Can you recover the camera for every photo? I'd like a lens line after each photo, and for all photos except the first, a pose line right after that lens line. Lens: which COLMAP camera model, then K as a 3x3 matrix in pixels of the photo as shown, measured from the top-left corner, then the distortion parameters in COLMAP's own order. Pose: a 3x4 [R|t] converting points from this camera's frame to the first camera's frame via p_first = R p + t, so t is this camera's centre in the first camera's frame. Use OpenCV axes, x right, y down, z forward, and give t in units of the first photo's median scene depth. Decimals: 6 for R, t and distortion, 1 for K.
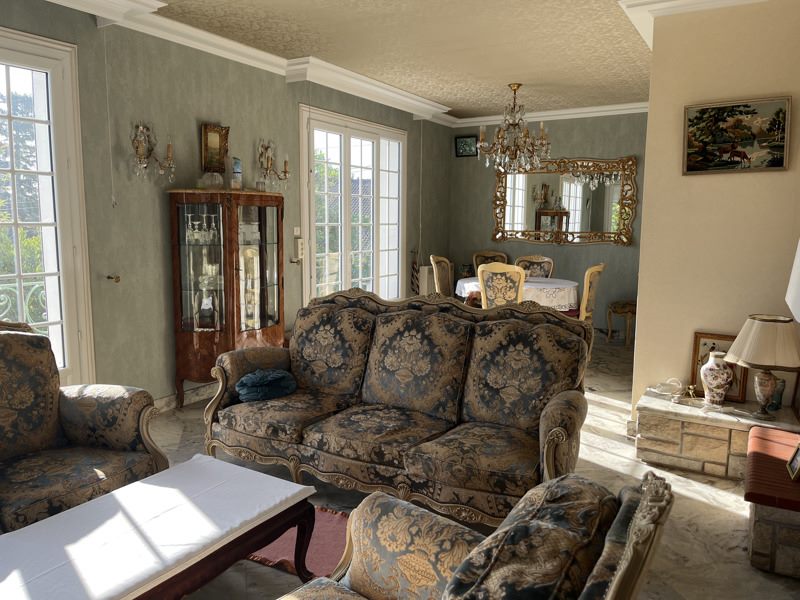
lens RADIAL K [[611.3, 0, 394.4], [0, 611.3, 301.0], [0, 0, 1]] dist [0.037392, -0.025838]
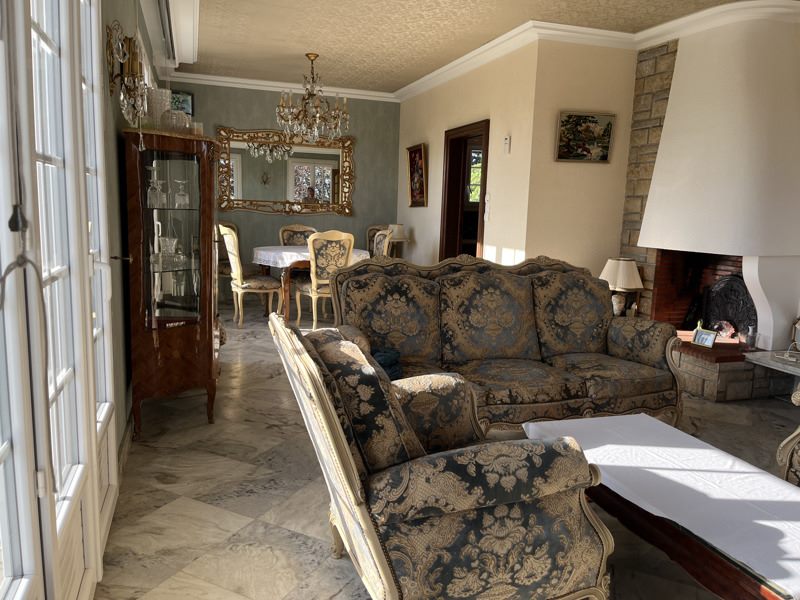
lens RADIAL K [[611.3, 0, 393.9], [0, 611.3, 298.1], [0, 0, 1]] dist [0.037392, -0.025838]
pose [[0.656552, -0.099214, 0.747727, -0.861350], [0.071992, 0.995028, 0.068815, -0.021076], [-0.750838, 0.008650, 0.660430, 0.383359]]
